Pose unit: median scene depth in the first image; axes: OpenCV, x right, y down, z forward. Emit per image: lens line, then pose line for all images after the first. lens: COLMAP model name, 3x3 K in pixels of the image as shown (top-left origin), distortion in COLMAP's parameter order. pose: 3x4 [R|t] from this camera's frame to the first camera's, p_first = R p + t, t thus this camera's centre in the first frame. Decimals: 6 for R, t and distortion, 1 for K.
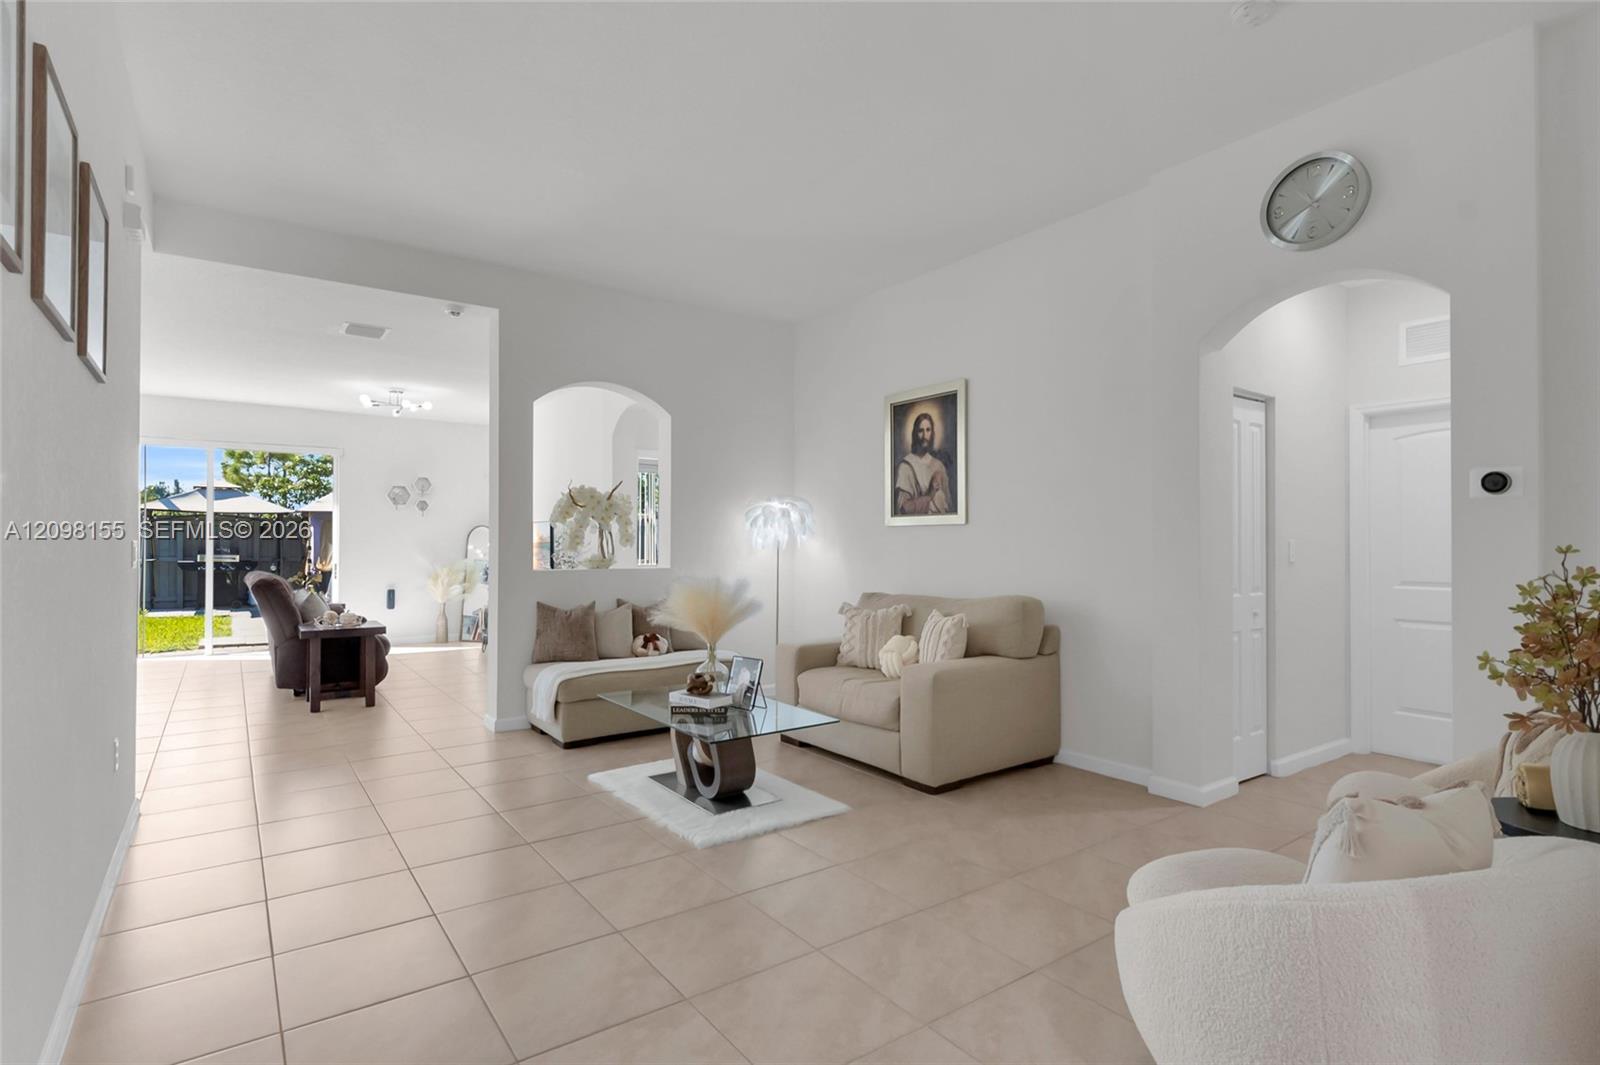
lens RADIAL K [[778.4, 0, 792.1], [0, 778.4, 536.1], [0, 0, 1]] dist [-0.000035, 0.000180]
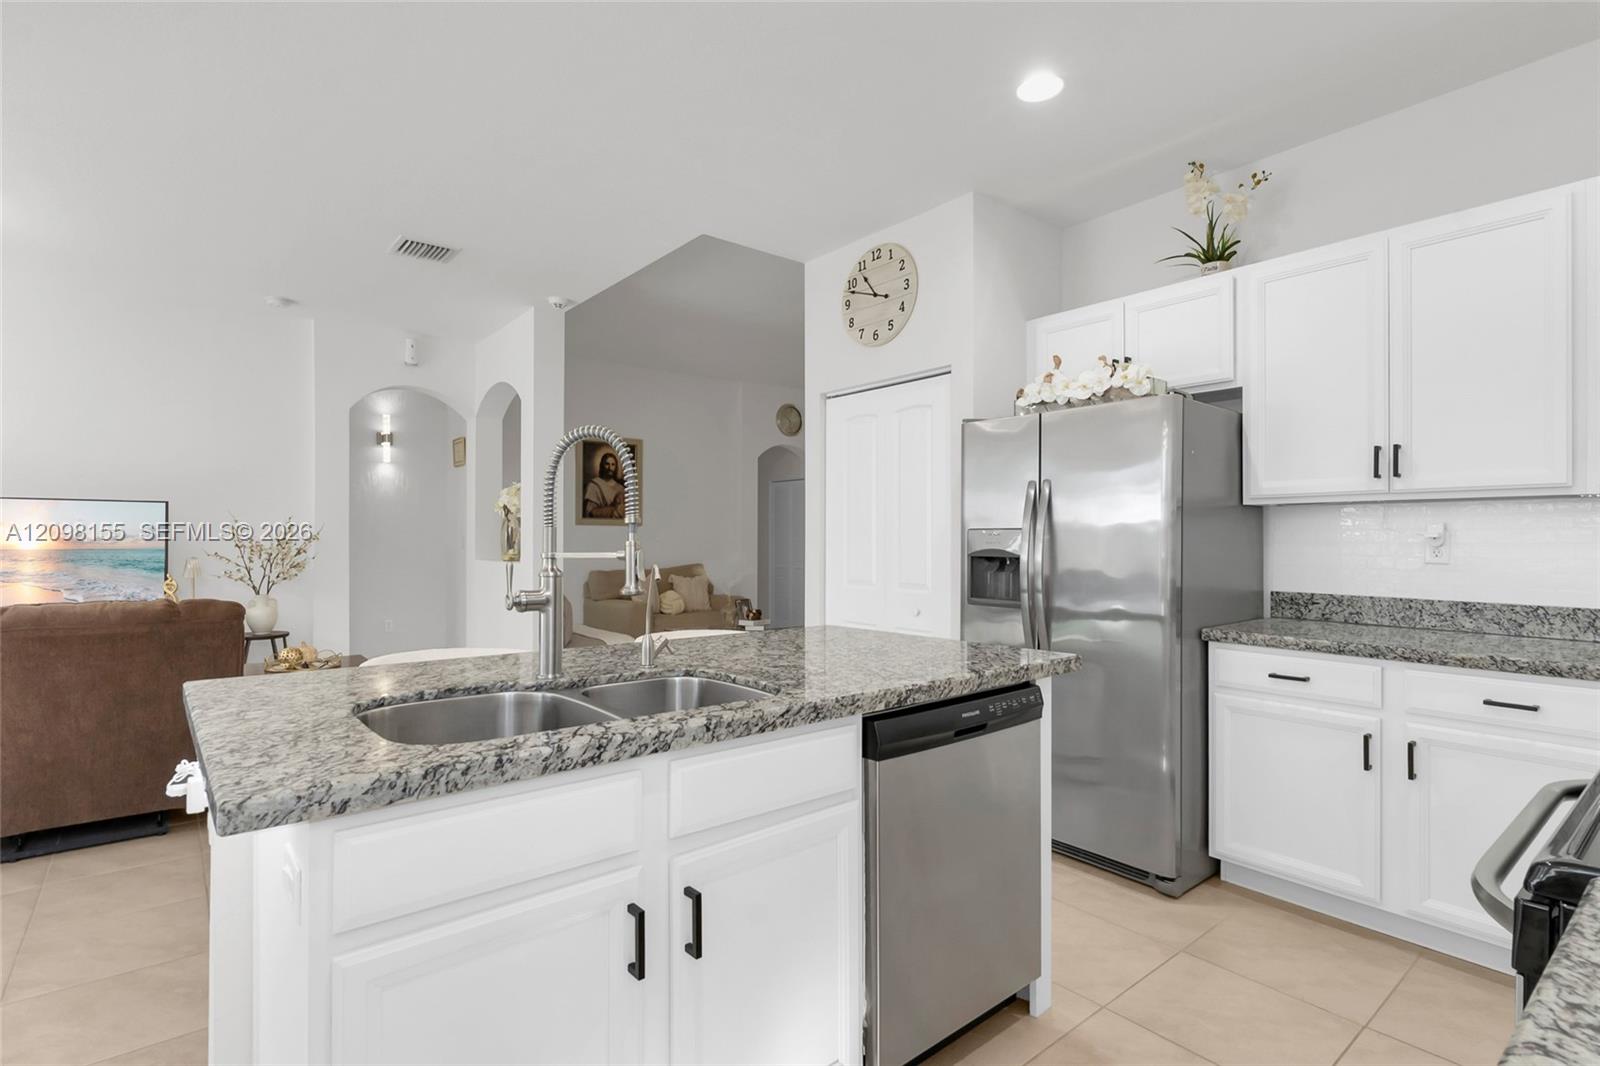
lens RADIAL K [[768.0, 0, 784.2], [0, 768.0, 534.9], [0, 0, 1]] dist [0.002057, 0.000069]
pose [[-0.053404, 0.002770, 0.998569, -1.372523], [-0.012491, 0.999916, -0.003442, 0.005737], [-0.998495, -0.012657, -0.053365, 0.735513]]
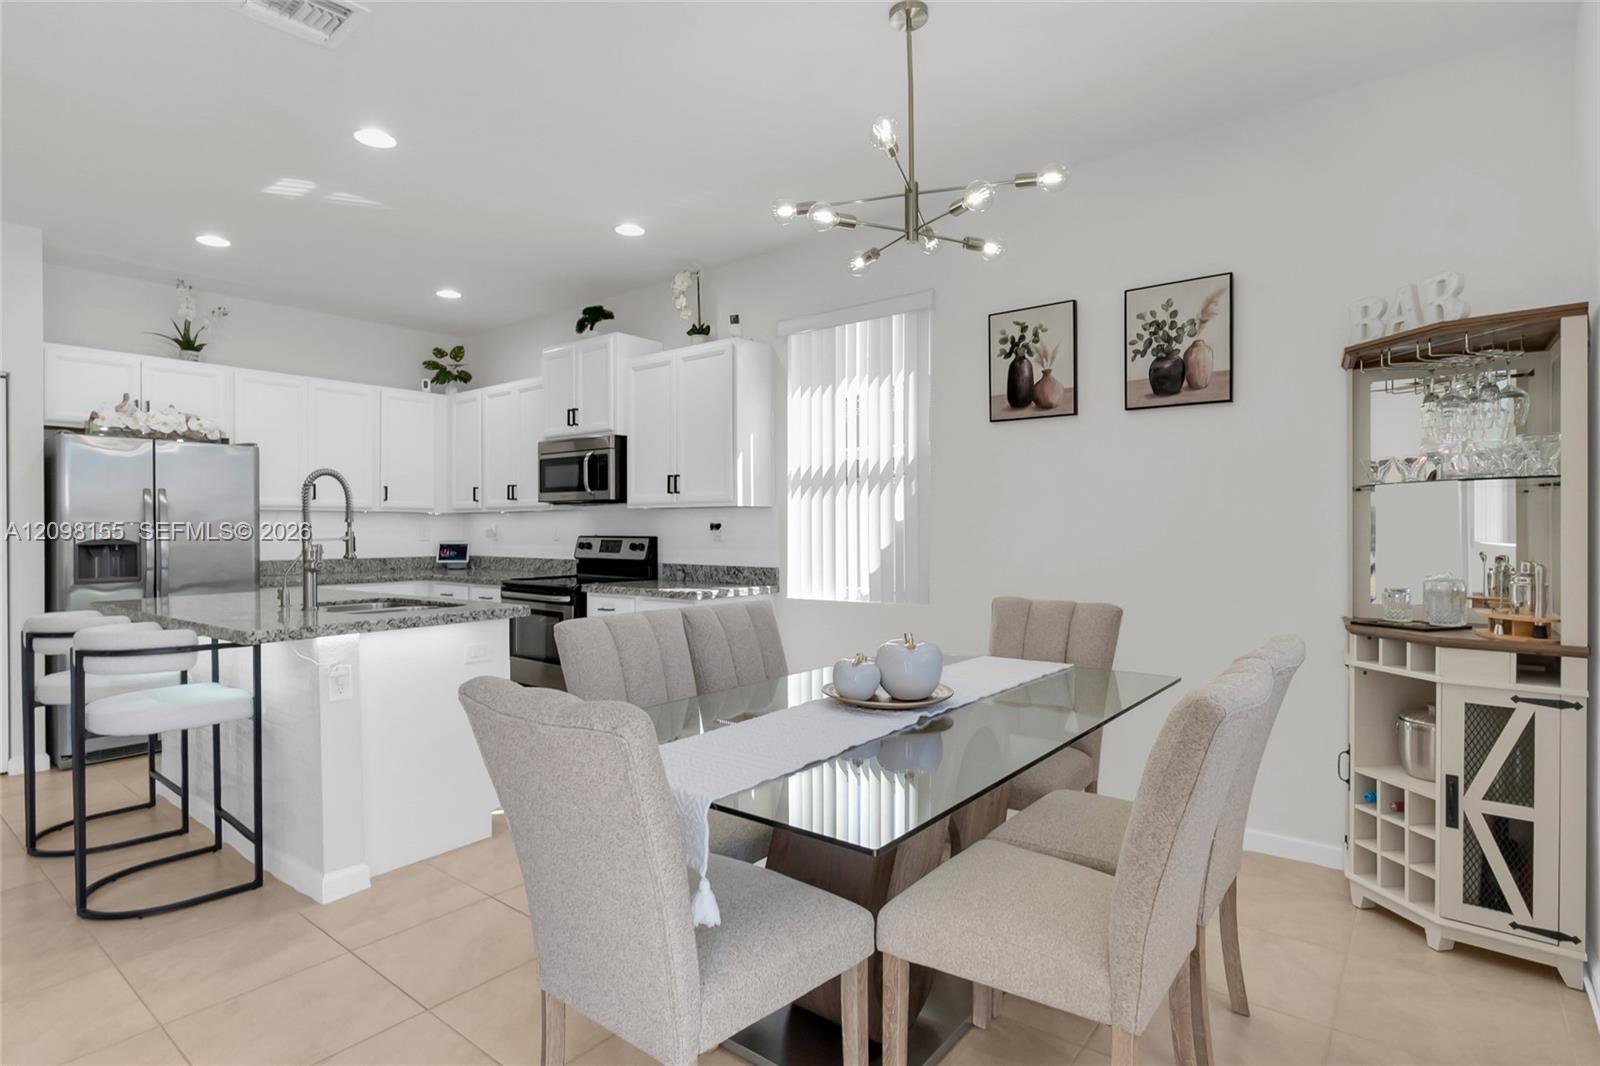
lens RADIAL K [[809.0, 0, 784.3], [0, 809.0, 532.5], [0, 0, 1]] dist [-0.001911, -0.000212]
pose [[-0.965544, 0.002024, -0.260232, -1.229372], [0.003443, 0.999982, -0.004997, 0.012619], [0.260217, -0.005721, -0.965533, 1.477695]]
